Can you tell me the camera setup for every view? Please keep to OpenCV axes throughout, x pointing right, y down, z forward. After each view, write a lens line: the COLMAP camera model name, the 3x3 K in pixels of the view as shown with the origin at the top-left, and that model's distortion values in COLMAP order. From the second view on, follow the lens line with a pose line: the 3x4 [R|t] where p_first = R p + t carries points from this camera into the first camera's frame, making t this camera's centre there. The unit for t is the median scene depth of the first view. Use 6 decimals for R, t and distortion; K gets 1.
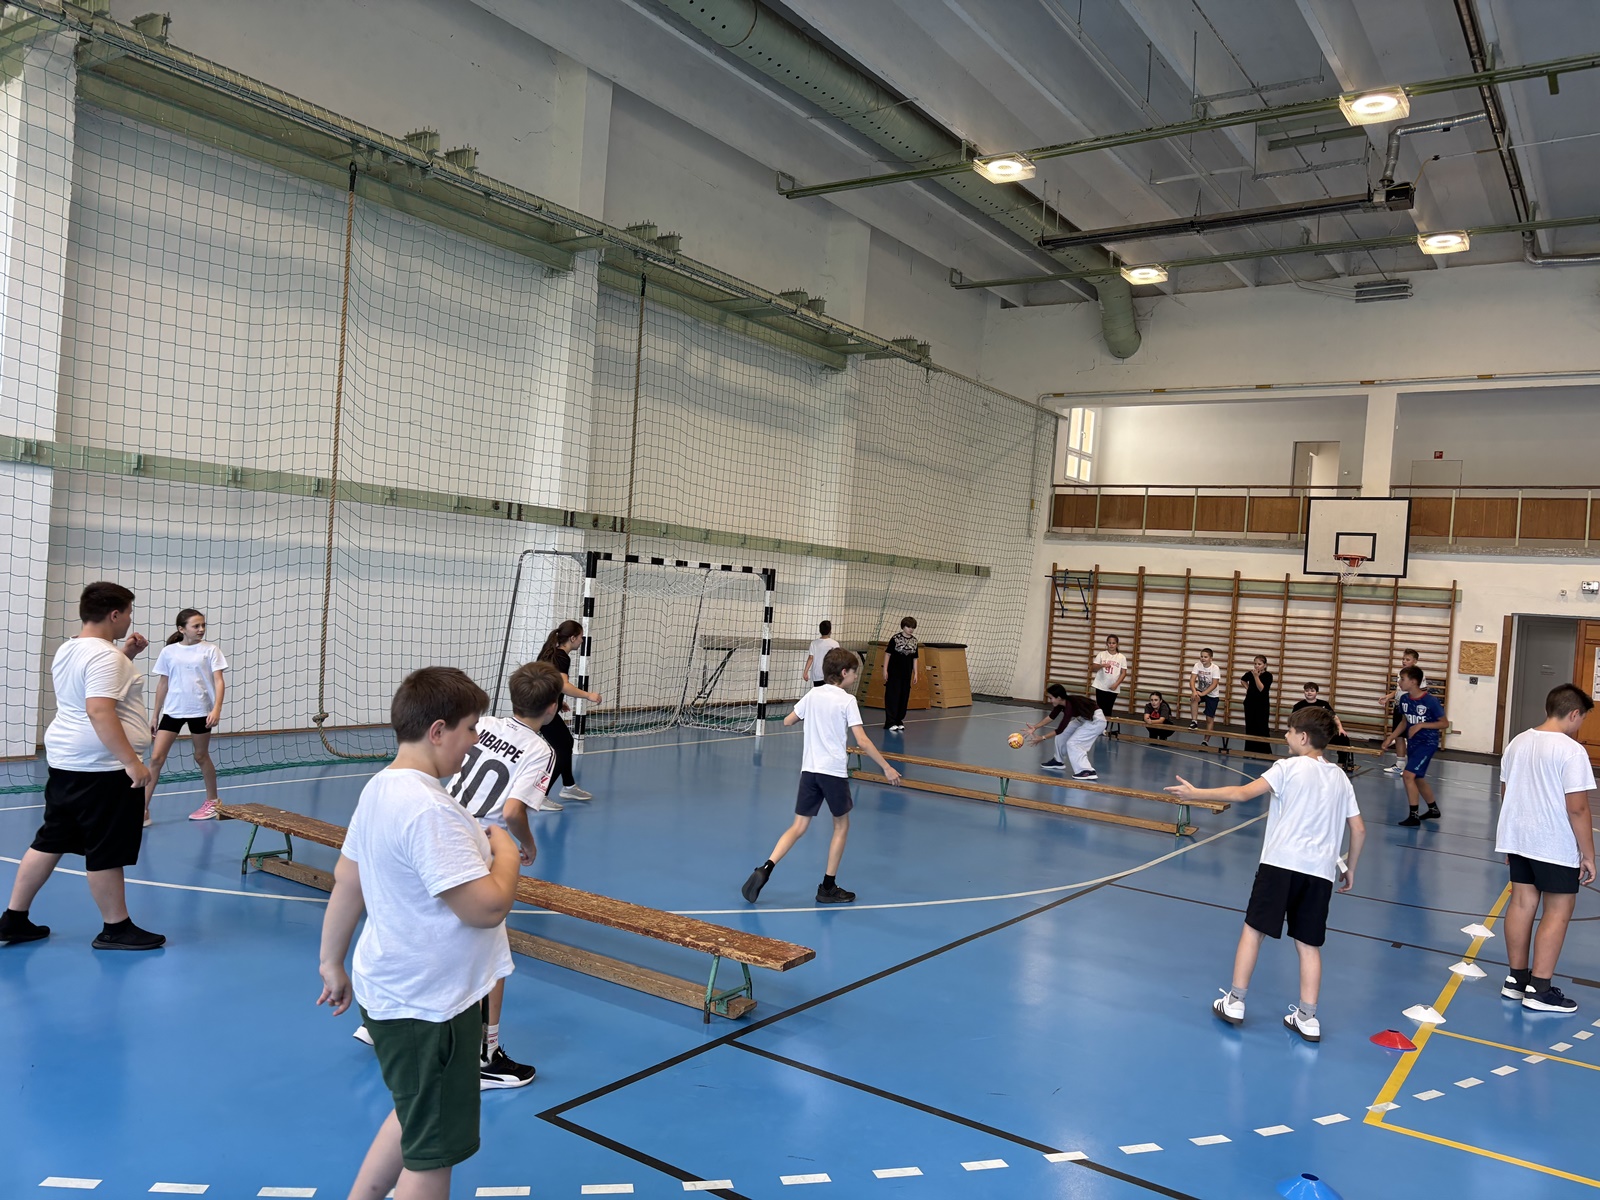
lens RADIAL K [[1195.3, 0, 800.0], [0, 1195.3, 600.0], [0, 0, 1]] dist [-0.006134, -0.002814]
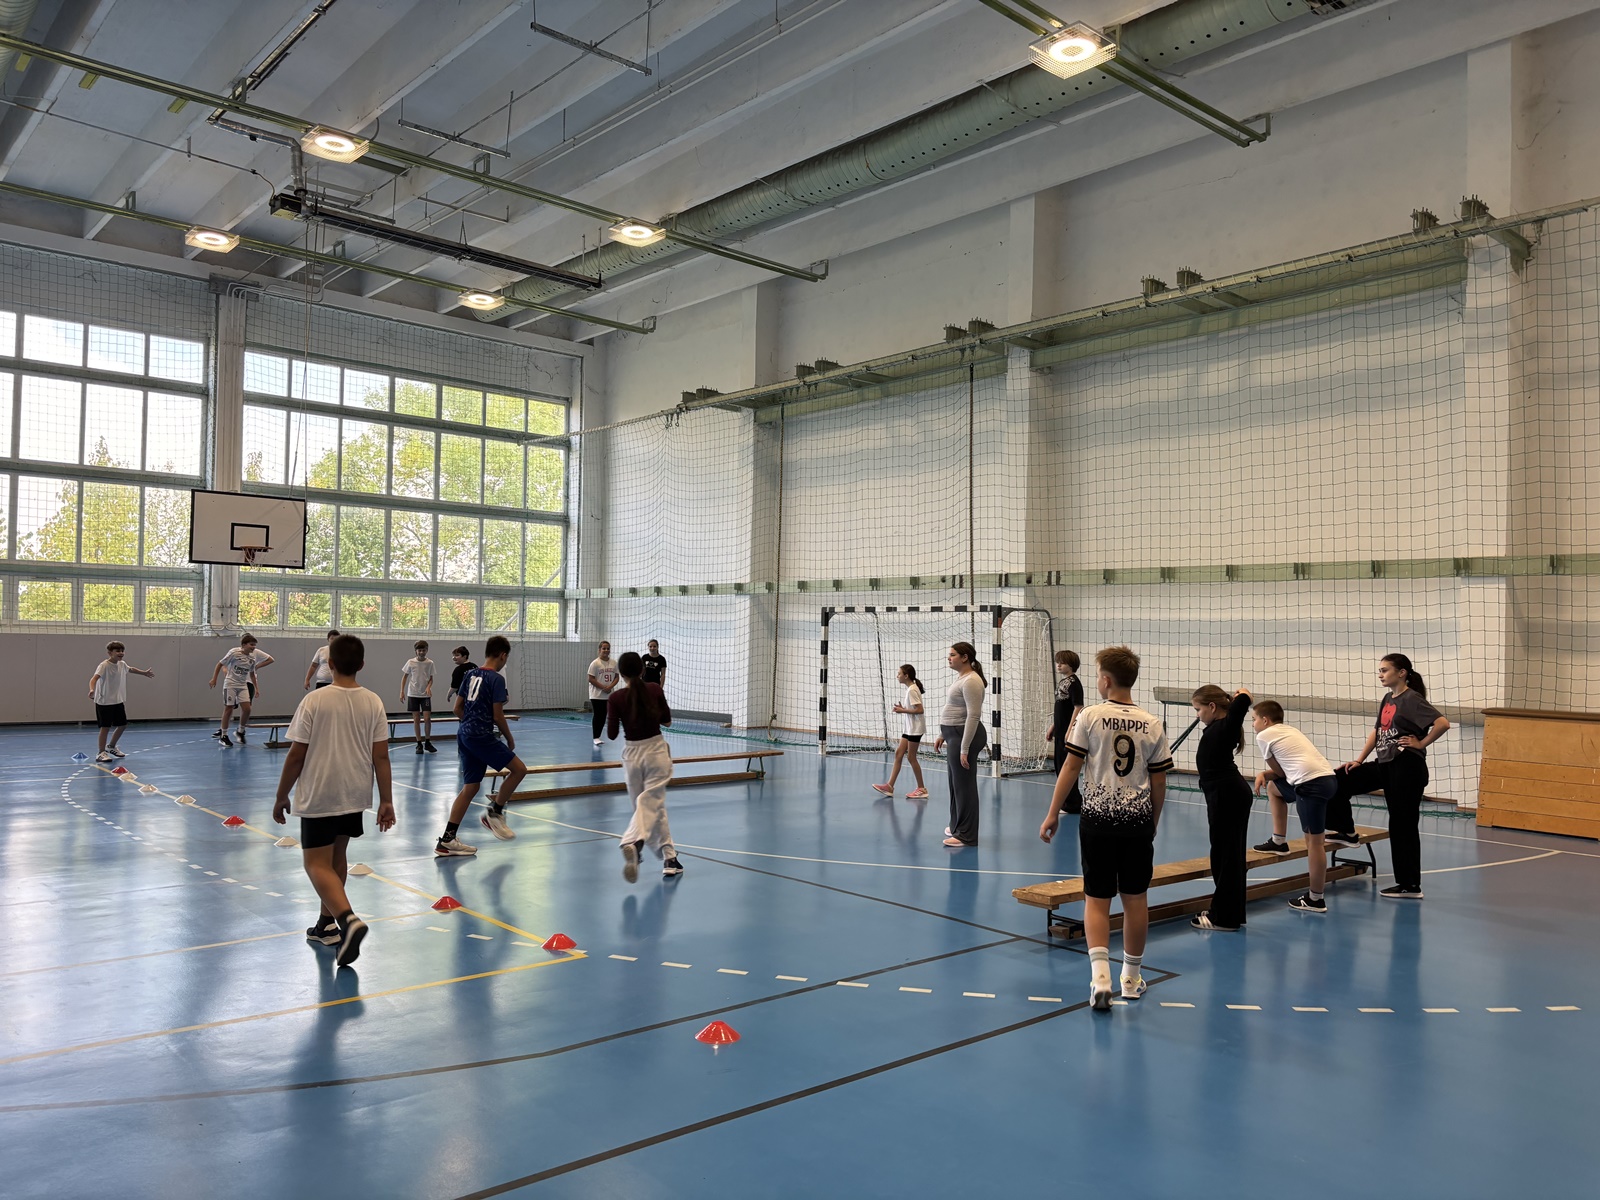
lens RADIAL K [[1220.7, 0, 800.0], [0, 1220.7, 600.0], [0, 0, 1]] dist [-0.091150, 0.000315]
pose [[-0.216652, -0.111569, -0.969853, 1.012662], [-0.040938, 0.993613, -0.105157, 0.083783], [0.975390, 0.016921, -0.219836, 1.114059]]
